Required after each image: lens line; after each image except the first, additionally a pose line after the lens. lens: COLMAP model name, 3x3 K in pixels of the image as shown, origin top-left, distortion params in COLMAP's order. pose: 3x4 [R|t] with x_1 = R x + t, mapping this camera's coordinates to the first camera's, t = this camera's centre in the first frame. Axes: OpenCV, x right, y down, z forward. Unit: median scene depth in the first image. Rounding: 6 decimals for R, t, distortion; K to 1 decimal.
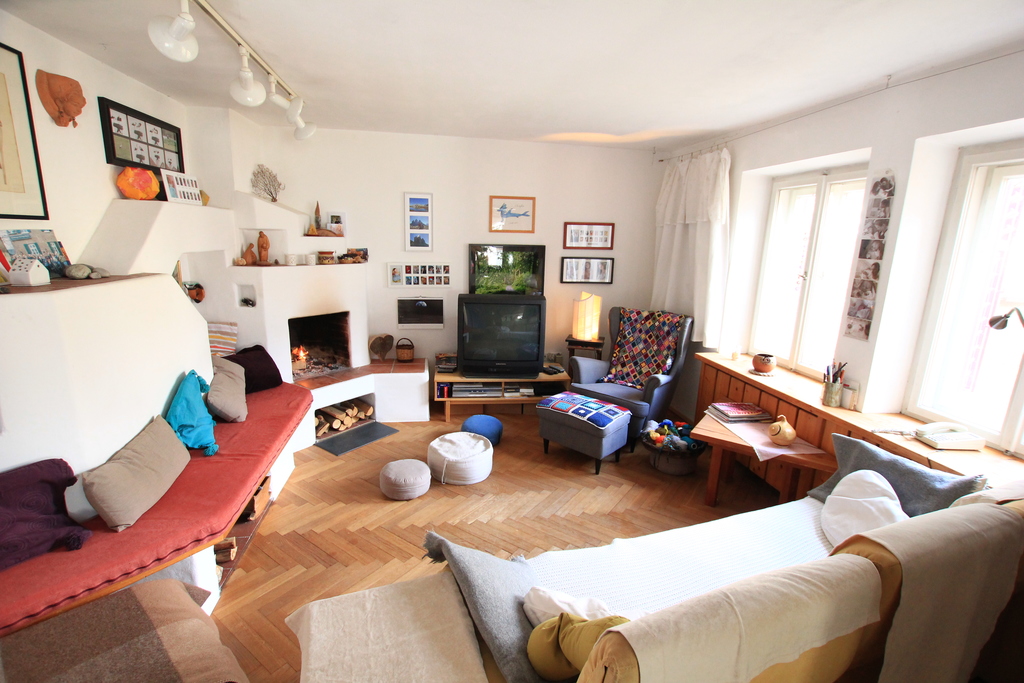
lens RADIAL K [[490.7, 0, 506.9], [0, 490.7, 344.3], [0, 0, 1]] dist [-0.034293, 0.002055]
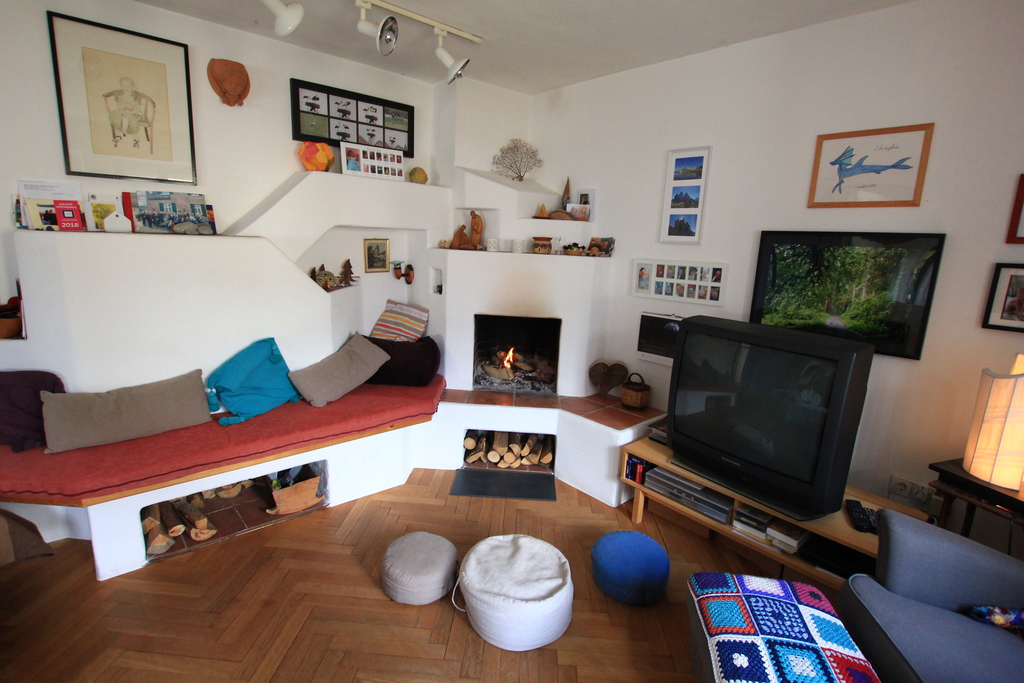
lens RADIAL K [[490.7, 0, 512.7], [0, 490.7, 343.0], [0, 0, 1]] dist [-0.034293, 0.002055]
pose [[0.533657, 0.166582, -0.829132, 0.259681], [-0.212609, 0.975347, 0.059115, -0.059960], [0.818540, 0.144734, 0.555918, 0.525061]]
